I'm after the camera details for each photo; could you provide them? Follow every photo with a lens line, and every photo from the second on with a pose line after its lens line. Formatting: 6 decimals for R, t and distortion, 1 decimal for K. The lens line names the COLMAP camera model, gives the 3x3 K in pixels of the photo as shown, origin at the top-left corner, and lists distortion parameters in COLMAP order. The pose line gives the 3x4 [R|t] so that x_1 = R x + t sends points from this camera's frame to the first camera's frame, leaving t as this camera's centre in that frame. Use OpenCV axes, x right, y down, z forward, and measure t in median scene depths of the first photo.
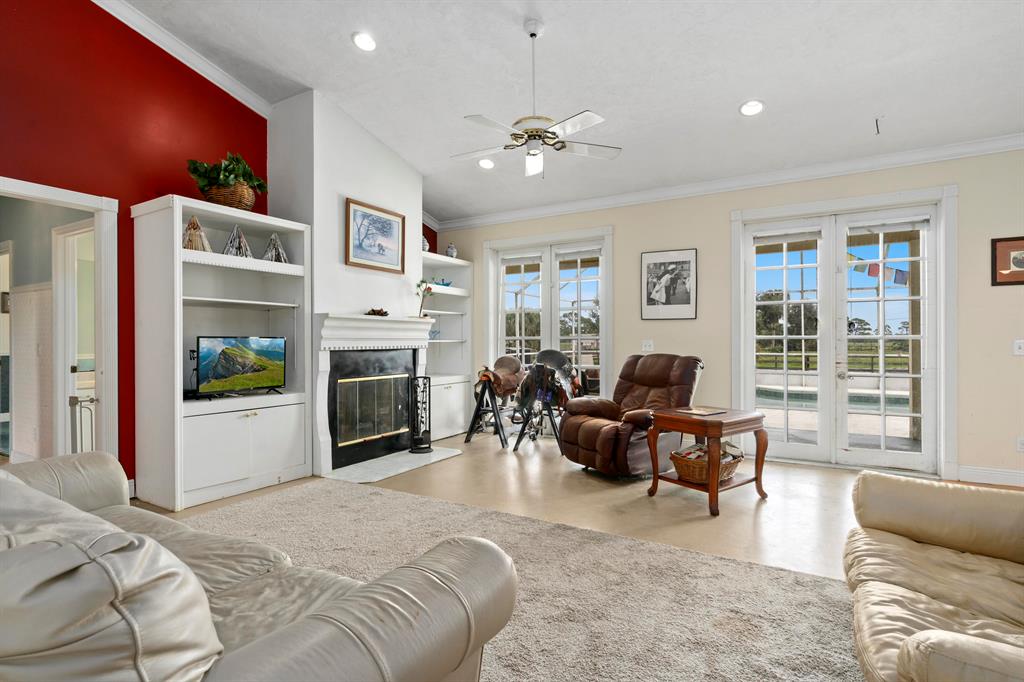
lens RADIAL K [[511.5, 0, 521.1], [0, 511.5, 341.6], [0, 0, 1]] dist [-0.001074, -0.000034]
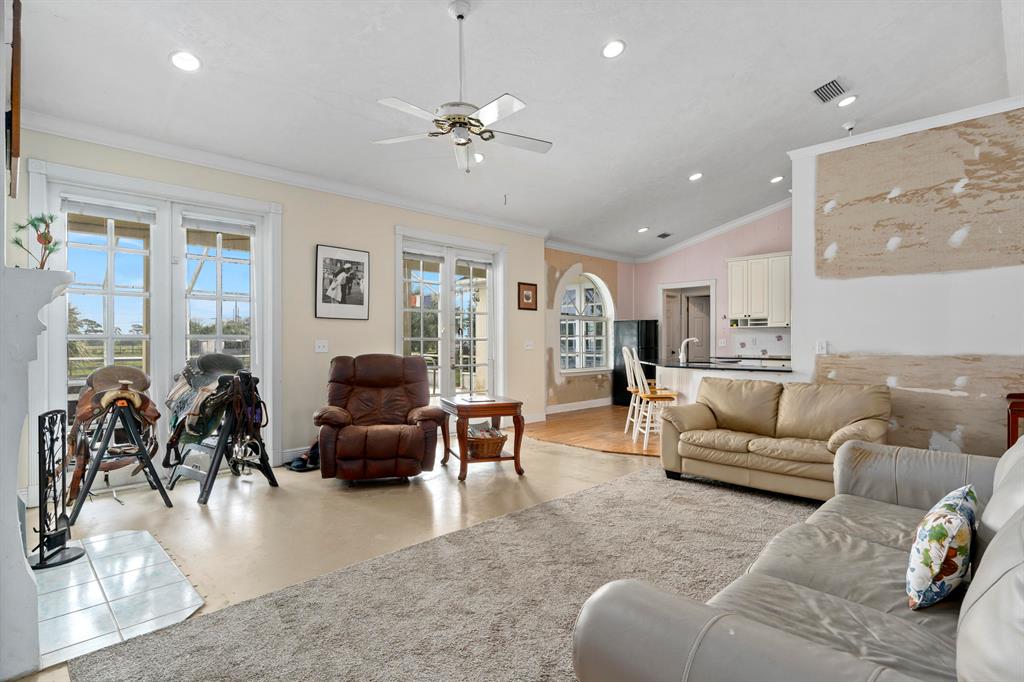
lens RADIAL K [[511.5, 0, 521.1], [0, 511.5, 341.6], [0, 0, 1]] dist [-0.001074, -0.000034]
pose [[0.251822, 0.002793, 0.967769, -0.578114], [0.002665, 0.999990, -0.003579, 0.003711], [-0.967770, 0.003480, 0.251812, 0.439289]]
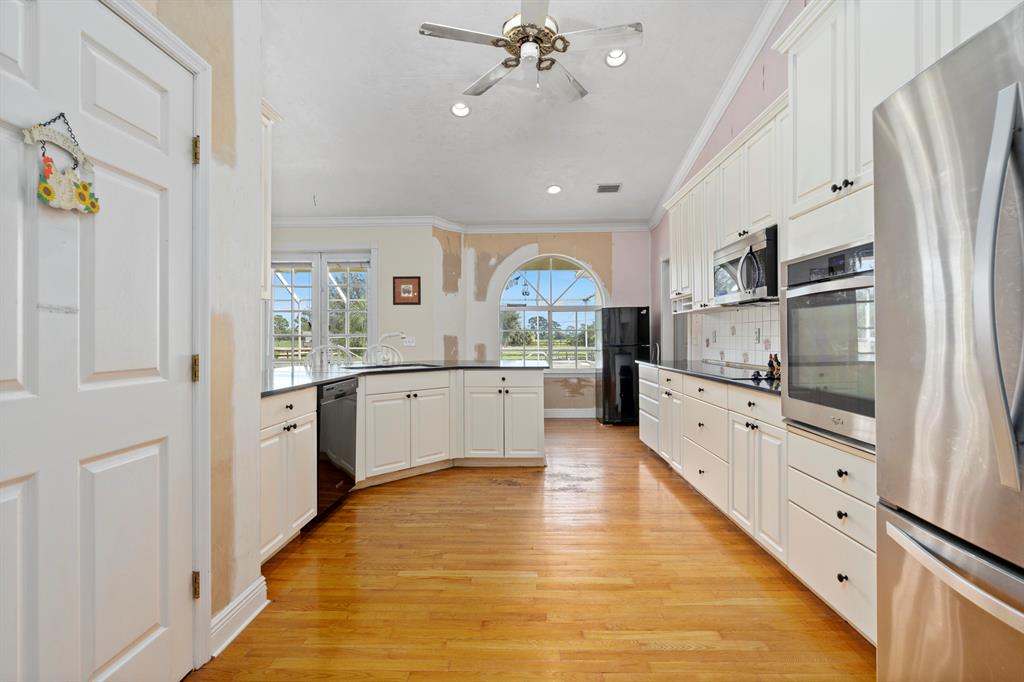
lens RADIAL K [[468.9, 0, 512.0], [0, 468.9, 341.0], [0, 0, 1]] dist [-0.024392, 0.010412]
pose [[0.875399, -0.003145, 0.483392, 0.405727], [-0.000735, 0.999969, 0.007837, -0.001266], [-0.483401, -0.007215, 0.875369, -0.423866]]
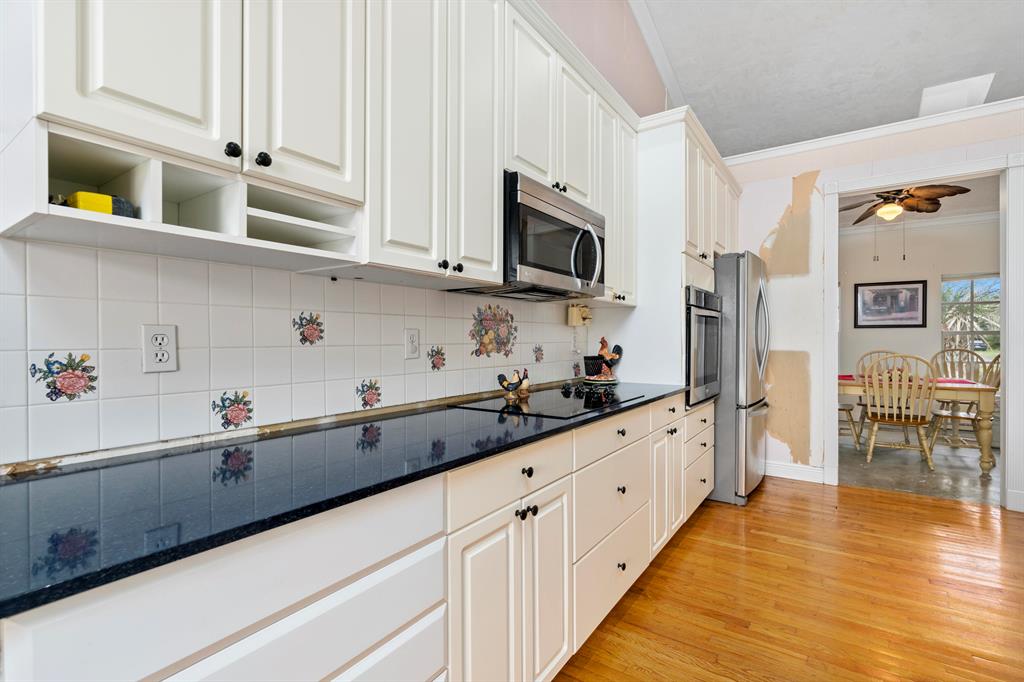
lens RADIAL K [[468.9, 0, 512.0], [0, 468.9, 341.0], [0, 0, 1]] dist [-0.024392, 0.010412]
pose [[-0.996630, 0.001388, 0.082021, 0.962795], [0.001747, 0.999989, 0.004307, -0.004568], [-0.082014, 0.004435, -0.996621, 0.340695]]
